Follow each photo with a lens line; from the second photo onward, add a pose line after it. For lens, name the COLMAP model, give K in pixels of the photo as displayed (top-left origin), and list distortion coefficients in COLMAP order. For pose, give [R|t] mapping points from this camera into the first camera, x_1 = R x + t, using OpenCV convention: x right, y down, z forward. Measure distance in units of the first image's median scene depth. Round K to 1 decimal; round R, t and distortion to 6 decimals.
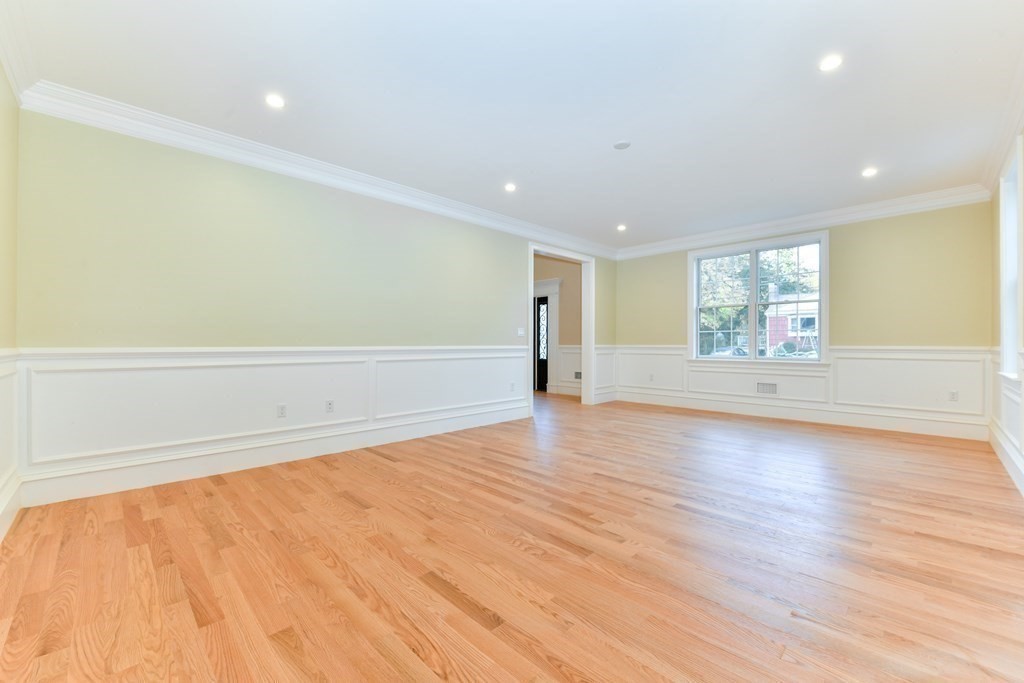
lens RADIAL K [[417.0, 0, 512.0], [0, 417.0, 341.5], [0, 0, 1]] dist [-0.007756, -0.000213]
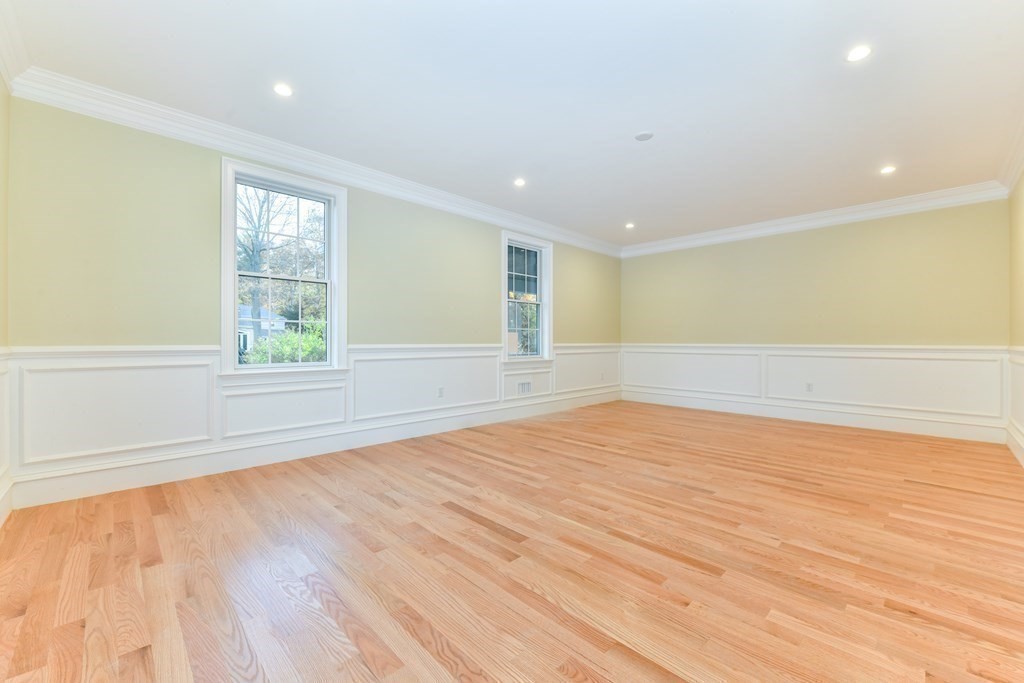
lens RADIAL K [[417.0, 0, 512.0], [0, 417.0, 341.5], [0, 0, 1]] dist [-0.007756, -0.000213]
pose [[-1.000000, -0.000435, -0.000529, 0.800650], [-0.000428, 0.999913, -0.013161, 0.024841], [0.000535, -0.013160, -0.999913, 2.760158]]
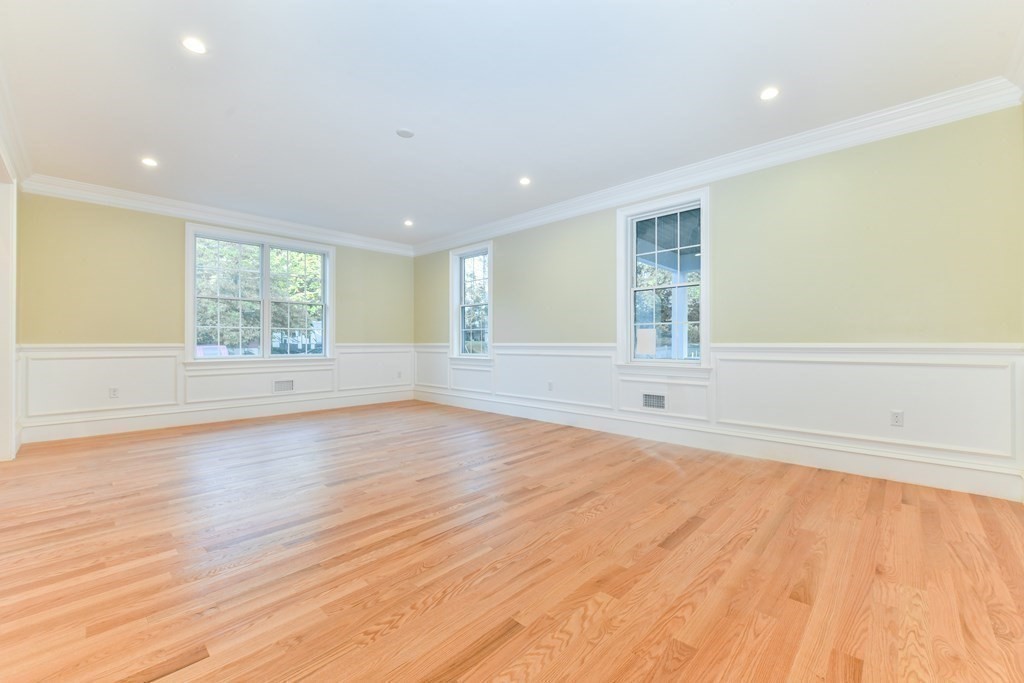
lens RADIAL K [[409.8, 0, 525.0], [0, 409.8, 347.6], [0, 0, 1]] dist [0.001148, -0.000189]
pose [[-0.046437, -0.015778, 0.998797, -0.975359], [-0.005318, 0.999865, 0.015548, 0.002734], [-0.998907, -0.004590, -0.046515, 1.082697]]
